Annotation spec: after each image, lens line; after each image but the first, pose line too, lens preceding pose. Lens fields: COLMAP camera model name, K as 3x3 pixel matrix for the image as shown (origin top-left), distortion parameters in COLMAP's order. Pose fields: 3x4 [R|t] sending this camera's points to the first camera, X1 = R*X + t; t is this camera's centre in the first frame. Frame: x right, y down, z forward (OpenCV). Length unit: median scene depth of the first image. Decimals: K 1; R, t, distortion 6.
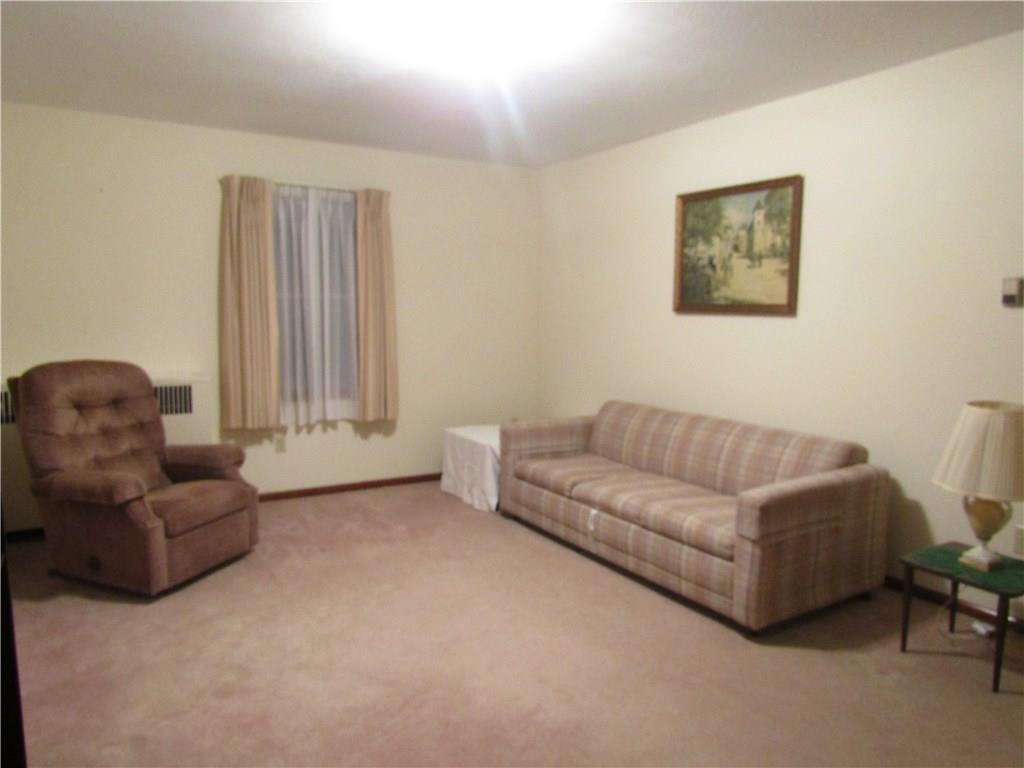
lens RADIAL K [[725.8, 0, 513.6], [0, 725.8, 386.4], [0, 0, 1]] dist [-0.010986, 0.003037]
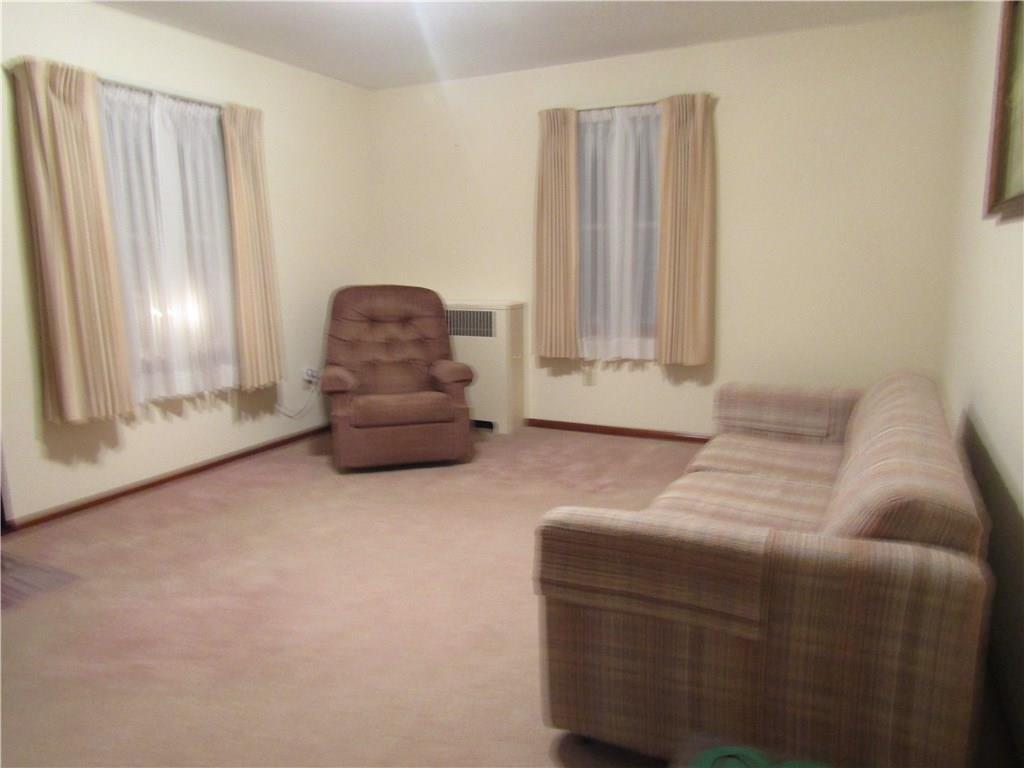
lens RADIAL K [[725.8, 0, 513.6], [0, 725.8, 386.4], [0, 0, 1]] dist [-0.010986, 0.003037]
pose [[0.525107, 0.129739, -0.841089, 0.503051], [-0.068003, 0.991548, 0.110492, -0.012417], [0.848315, -0.000823, 0.529491, 0.403677]]
